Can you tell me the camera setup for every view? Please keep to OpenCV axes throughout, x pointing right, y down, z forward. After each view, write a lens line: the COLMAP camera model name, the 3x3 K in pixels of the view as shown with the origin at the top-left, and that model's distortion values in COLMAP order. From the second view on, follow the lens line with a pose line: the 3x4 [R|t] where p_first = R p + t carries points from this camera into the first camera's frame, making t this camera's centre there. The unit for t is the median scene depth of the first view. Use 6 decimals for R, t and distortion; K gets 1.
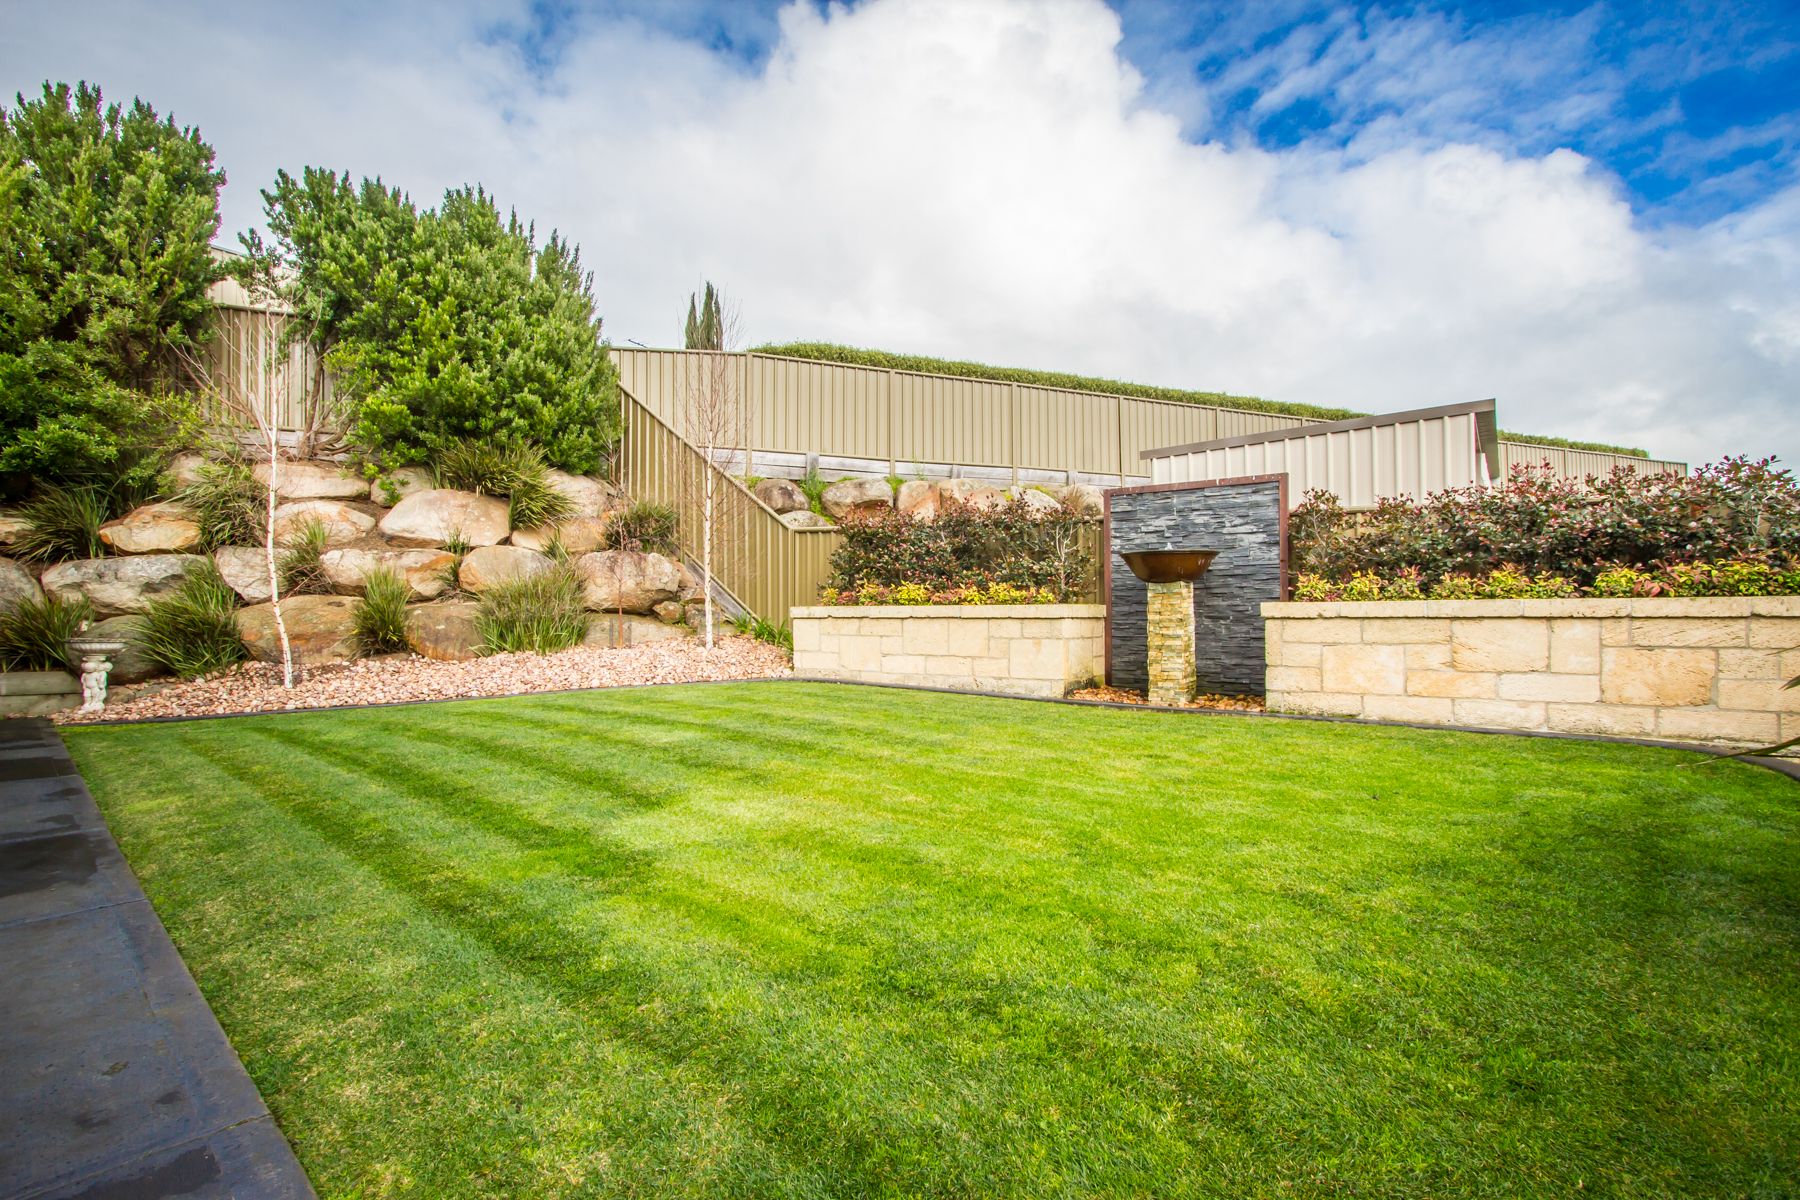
lens RADIAL K [[838.9, 0, 901.5], [0, 838.9, 610.2], [0, 0, 1]] dist [-0.000979, -0.000289]
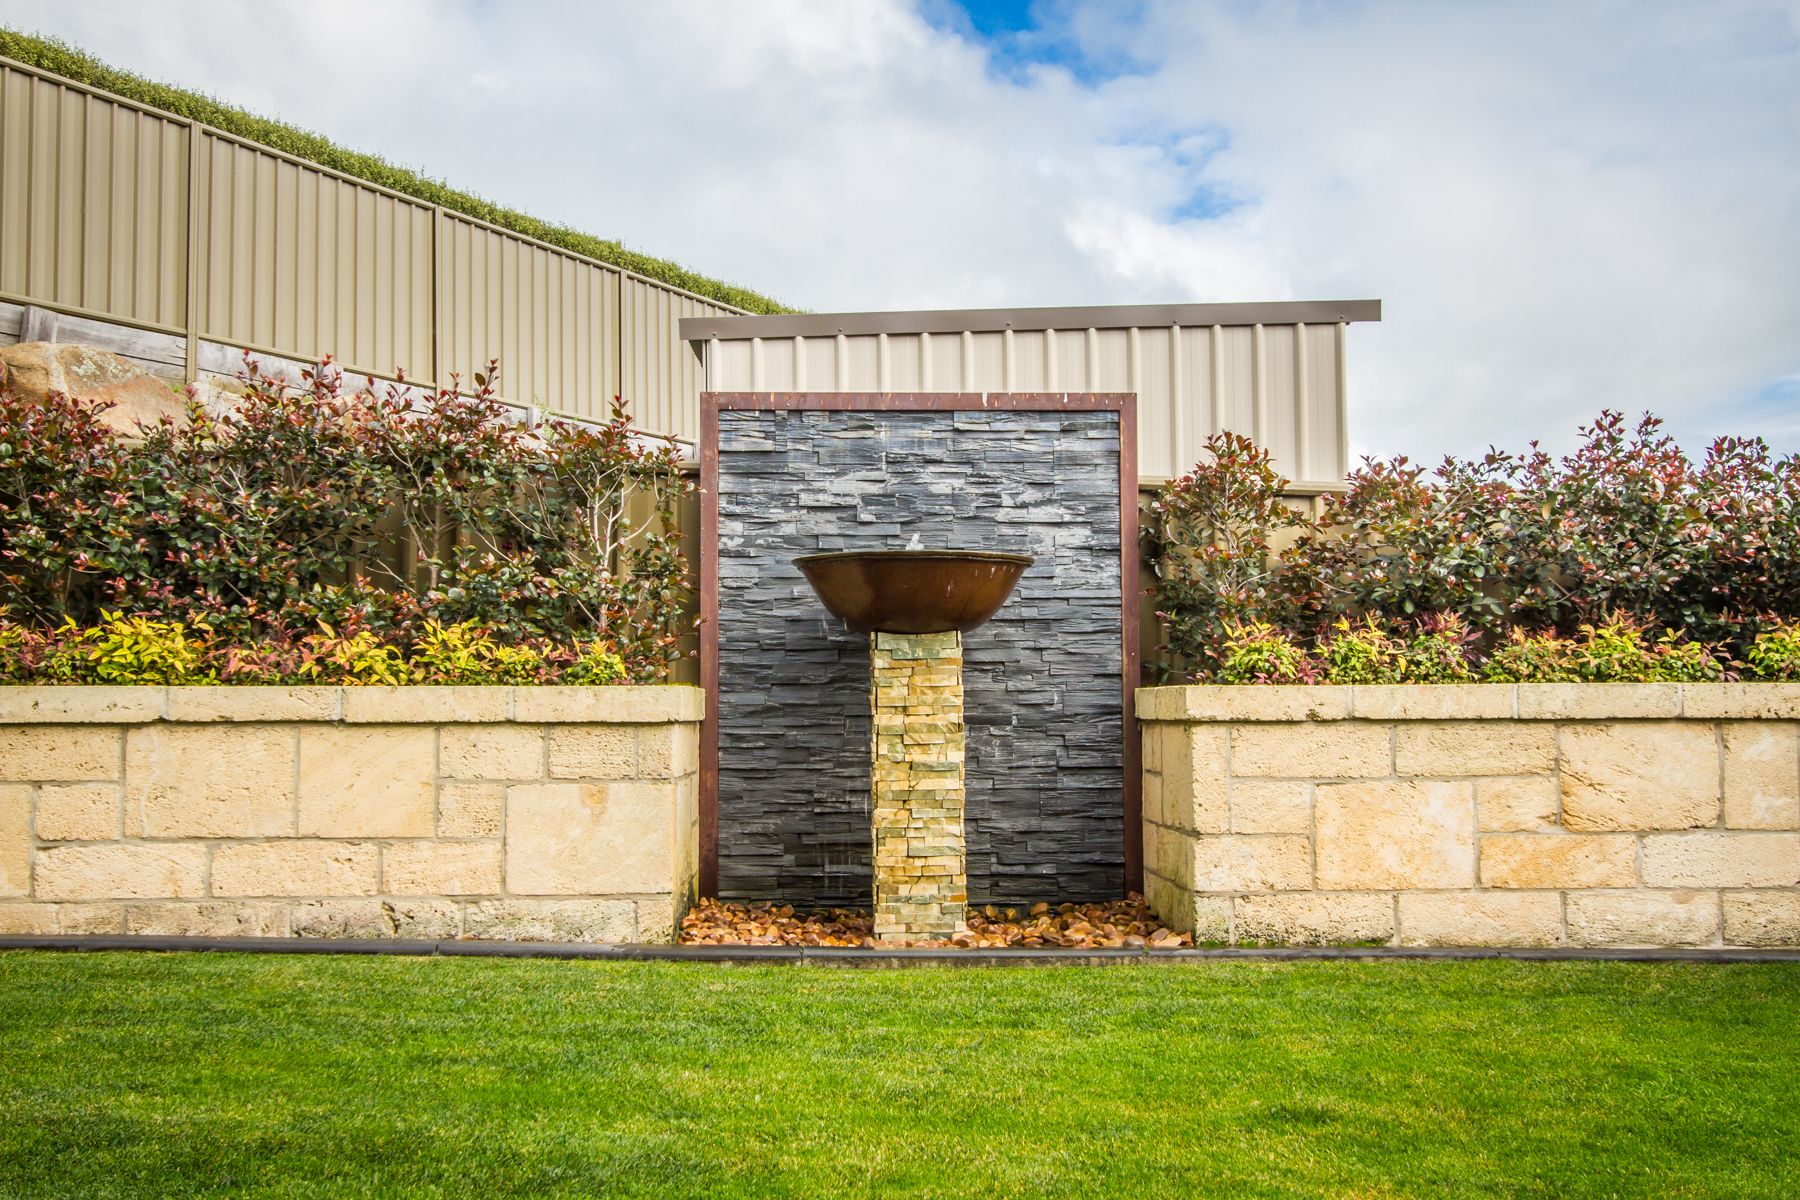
lens RADIAL K [[1743.6, 0, 900.0], [0, 1743.6, 600.0], [0, 0, 1]] dist [0.007427, 0.019746]
pose [[0.794636, 0.039464, 0.605802, -0.190671], [-0.003533, 0.998169, -0.060389, 0.001533], [-0.607076, 0.045847, 0.793320, 0.336308]]
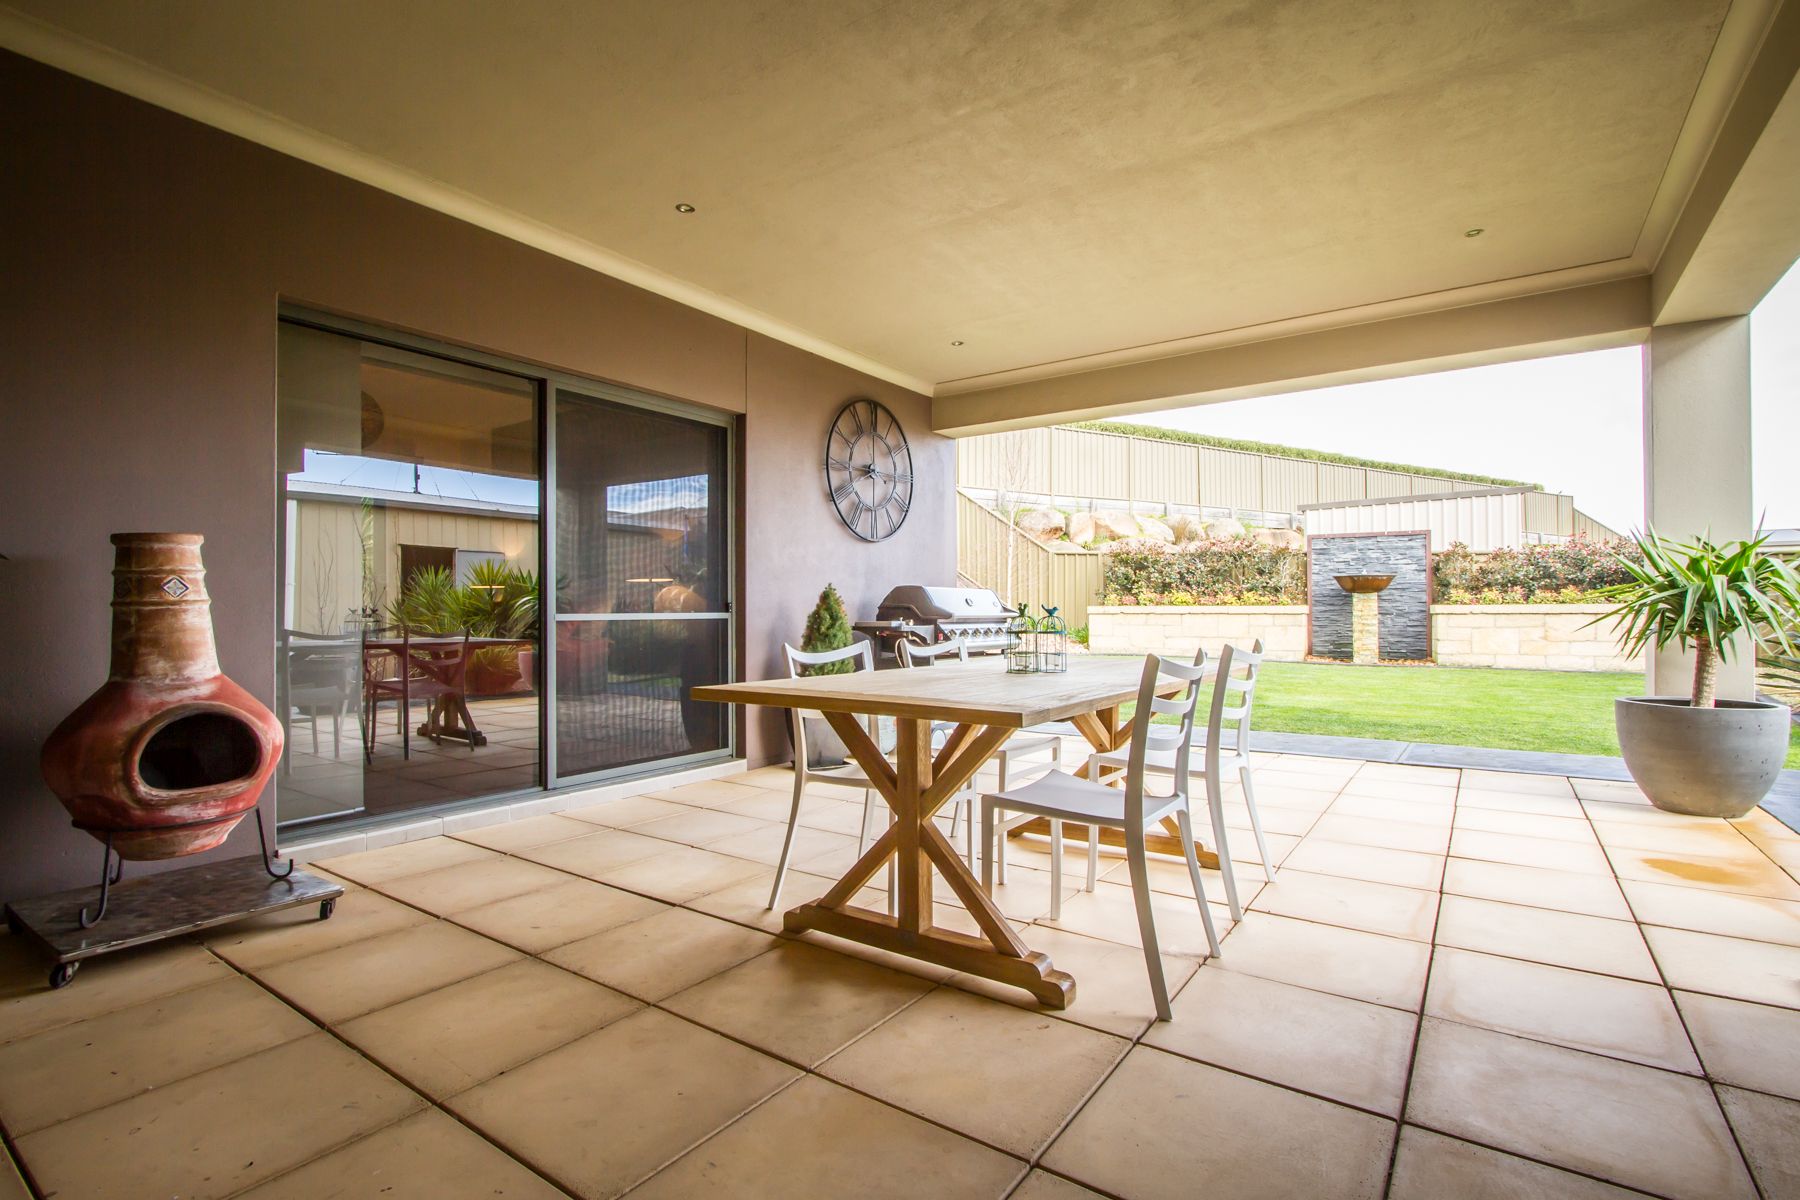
lens RADIAL K [[838.9, 0, 901.5], [0, 838.9, 610.2], [0, 0, 1]] dist [-0.000979, -0.000289]
pose [[0.993247, 0.001741, 0.116006, -0.800271], [-0.002113, 0.999993, 0.003078, -0.001230], [-0.116000, -0.003302, 0.993244, -0.573145]]
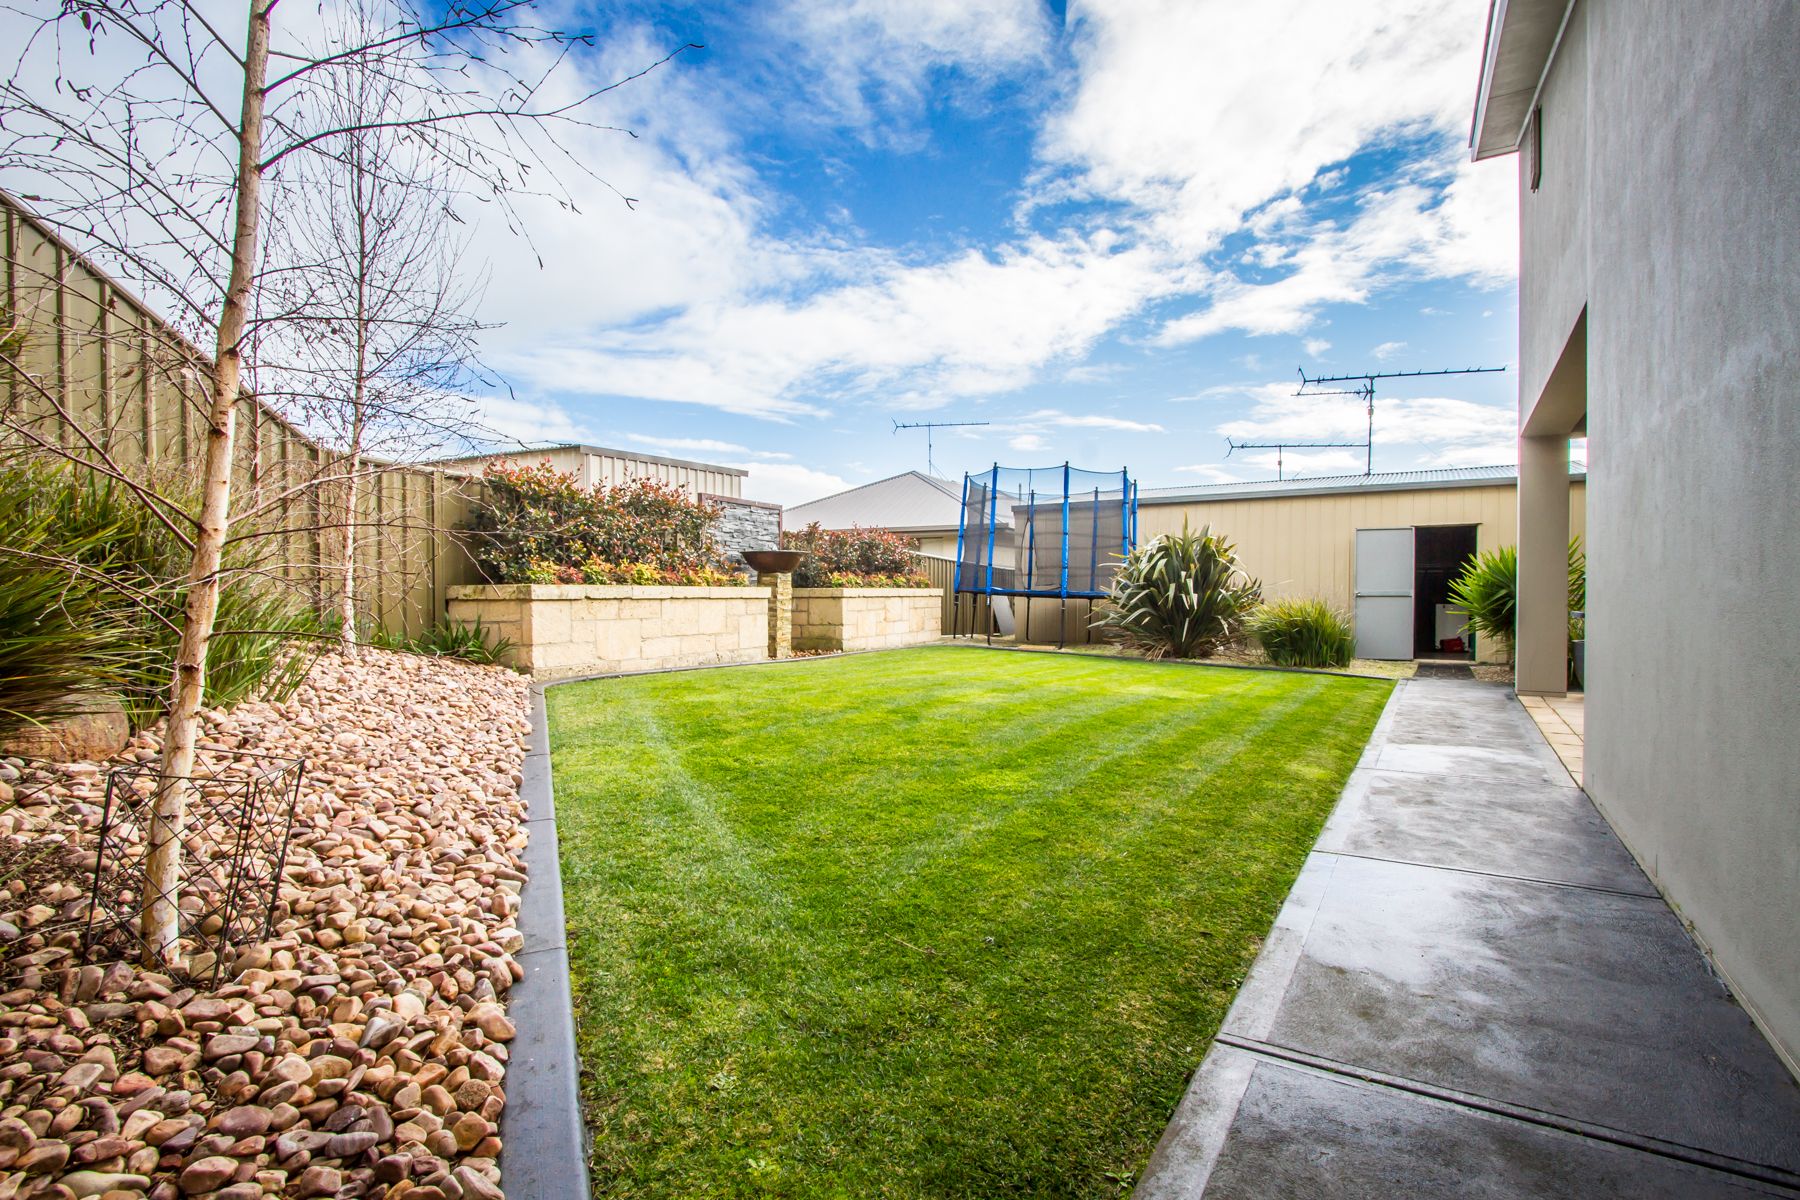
lens RADIAL K [[878.8, 0, 900.0], [0, 878.8, 600.0], [0, 0, 1]] dist [0.000842, -0.000092]
pose [[-0.183700, -0.001898, 0.982981, -1.163060], [-0.008865, 0.999961, 0.000275, 0.010111], [-0.982942, -0.008663, -0.183710, 1.052435]]
